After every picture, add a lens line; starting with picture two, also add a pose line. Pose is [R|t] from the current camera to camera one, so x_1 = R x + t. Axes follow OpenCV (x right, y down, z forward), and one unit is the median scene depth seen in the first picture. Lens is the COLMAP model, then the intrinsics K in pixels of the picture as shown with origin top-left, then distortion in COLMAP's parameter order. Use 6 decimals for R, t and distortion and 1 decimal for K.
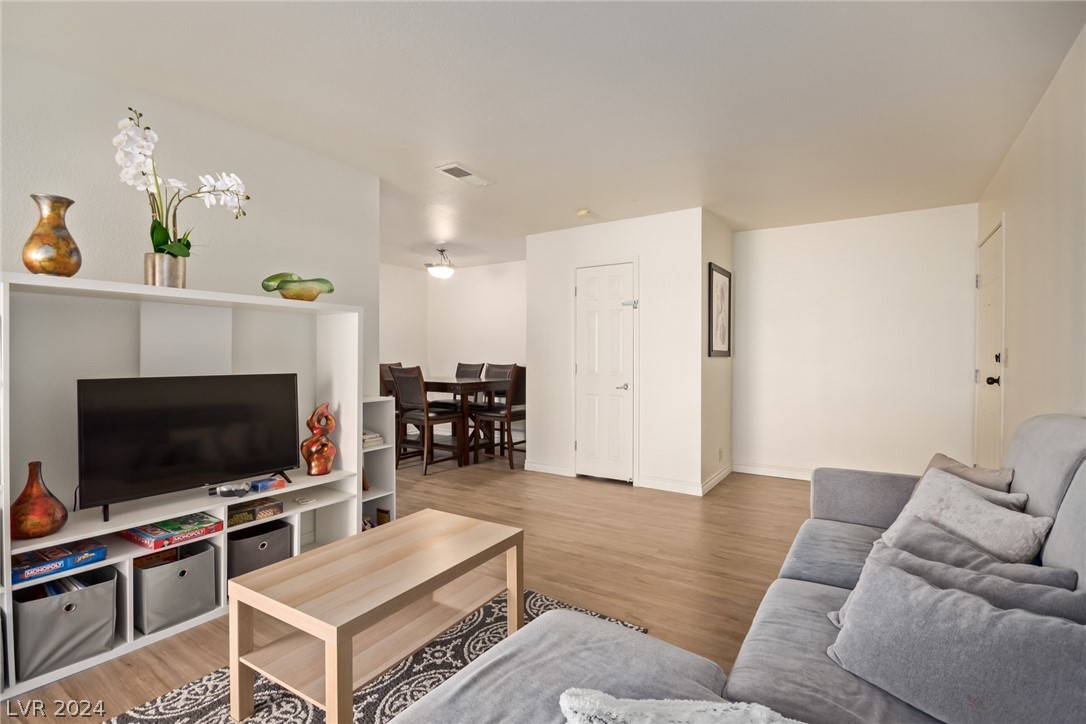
lens RADIAL K [[504.3, 0, 543.0], [0, 504.3, 362.0], [0, 0, 1]] dist [0.033249, -0.000054]
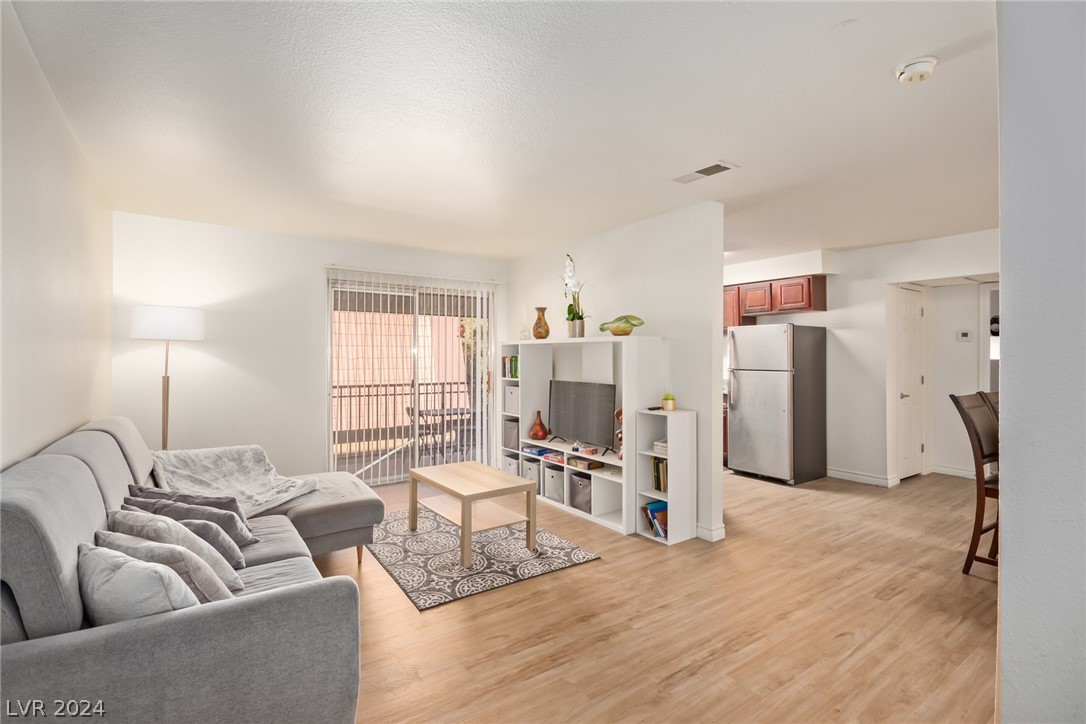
lens RADIAL K [[504.3, 0, 543.0], [0, 504.3, 362.0], [0, 0, 1]] dist [0.033249, -0.000054]
pose [[-0.351258, 0.014054, -0.936173, 0.582179], [-0.012087, 0.999736, 0.019543, -0.043702], [0.936201, 0.018180, -0.350995, 0.800006]]
